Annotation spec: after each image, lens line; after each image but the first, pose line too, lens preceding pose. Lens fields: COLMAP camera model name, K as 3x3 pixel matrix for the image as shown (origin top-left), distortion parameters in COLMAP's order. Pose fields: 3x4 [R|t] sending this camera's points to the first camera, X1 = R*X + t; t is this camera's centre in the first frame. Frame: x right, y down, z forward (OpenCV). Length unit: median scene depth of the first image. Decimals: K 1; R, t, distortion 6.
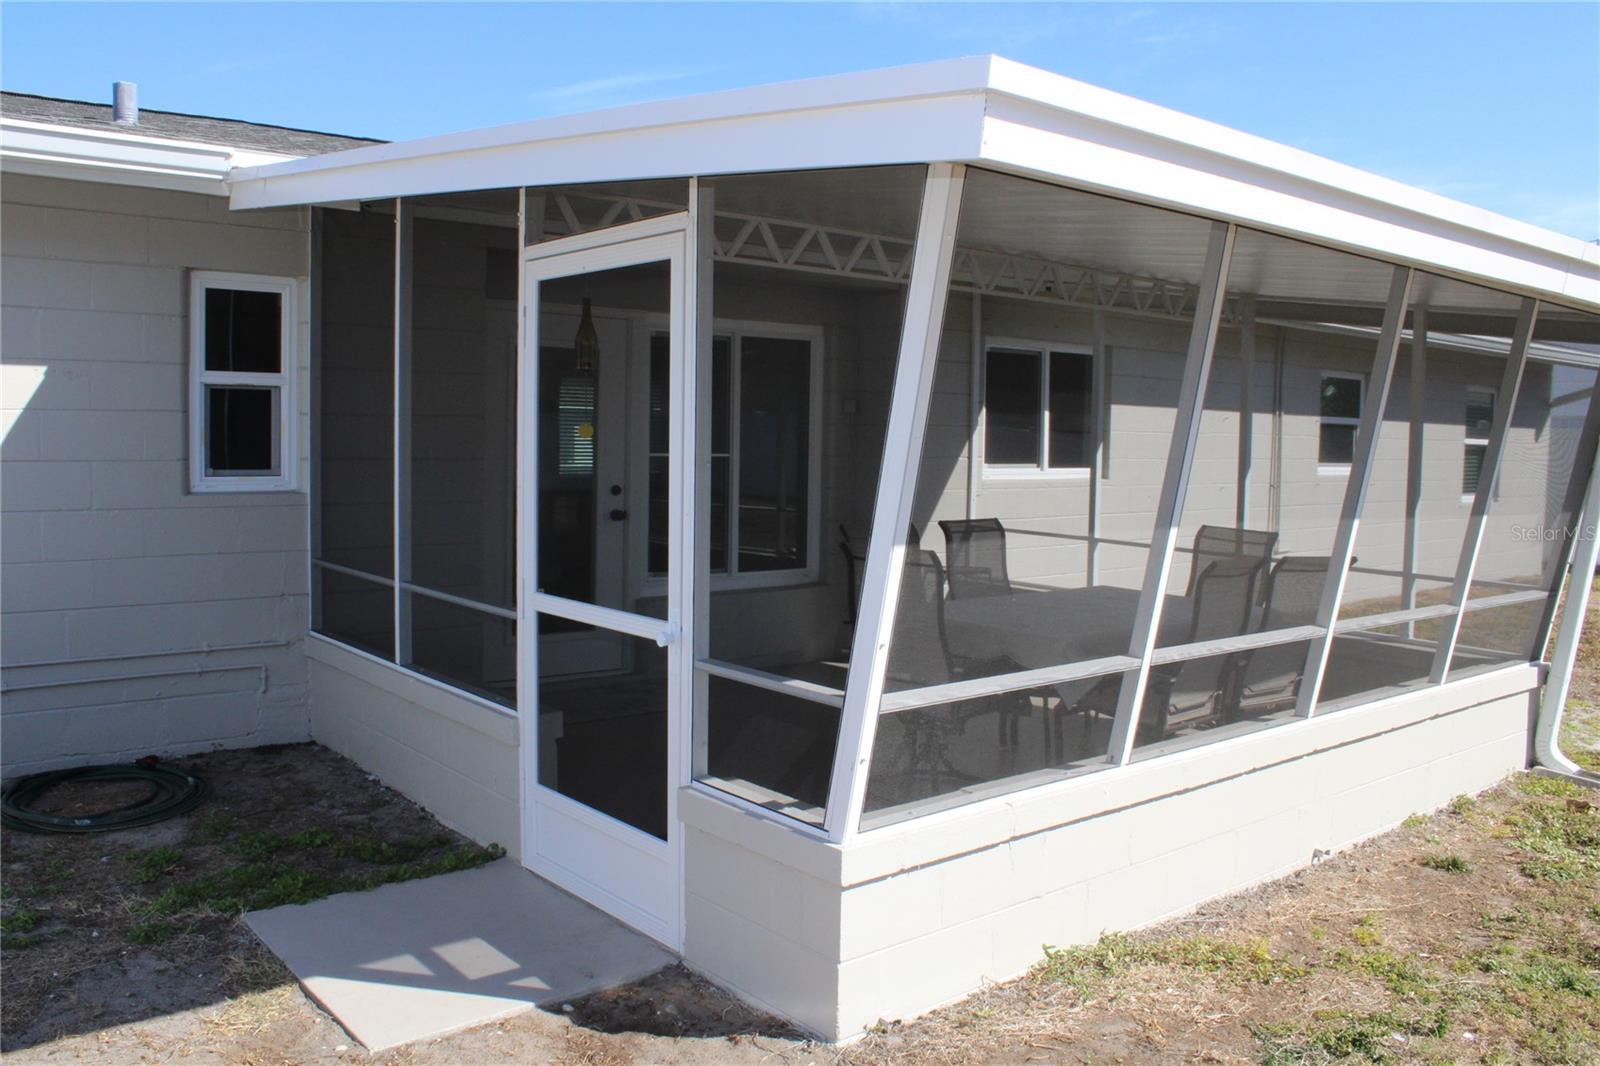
lens RADIAL K [[1316.9, 0, 800.0], [0, 1316.9, 533.0], [0, 0, 1]] dist [-0.158478, 0.126130]
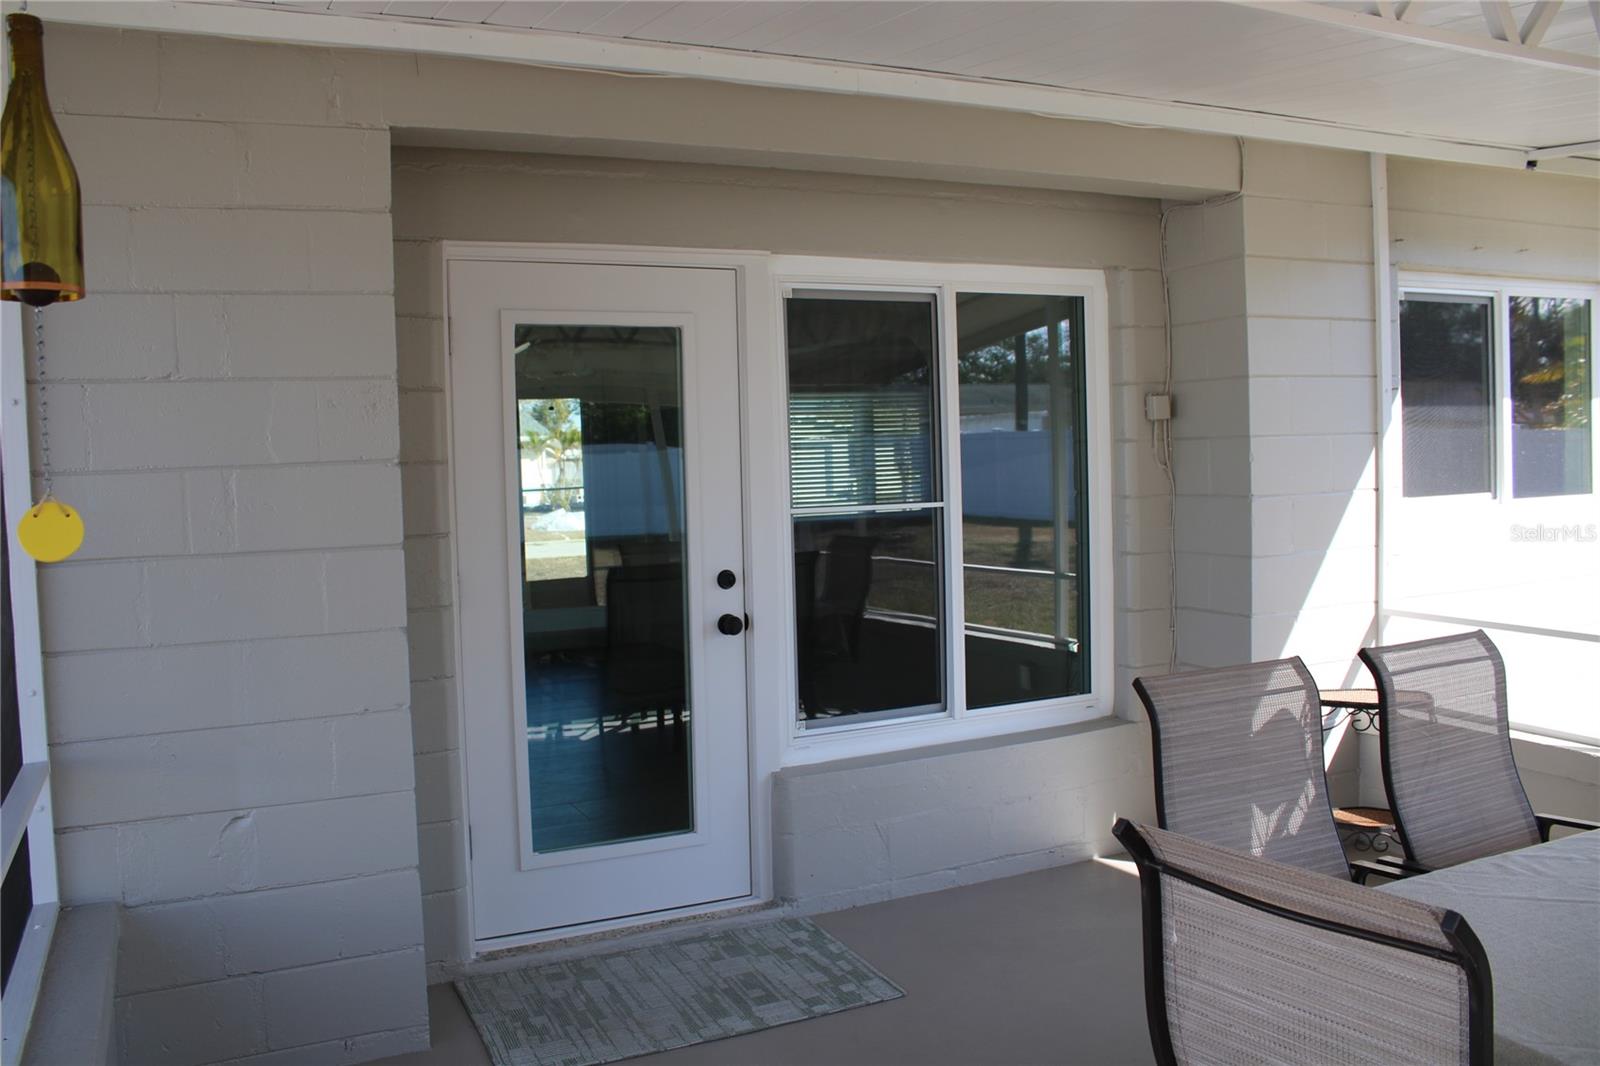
lens RADIAL K [[1316.9, 0, 800.0], [0, 1316.9, 533.0], [0, 0, 1]] dist [-0.158478, 0.126130]
pose [[0.974261, -0.033728, -0.222884, 0.010541], [0.029613, 0.999324, -0.021779, -0.034195], [0.223468, 0.014619, 0.974602, 0.416826]]
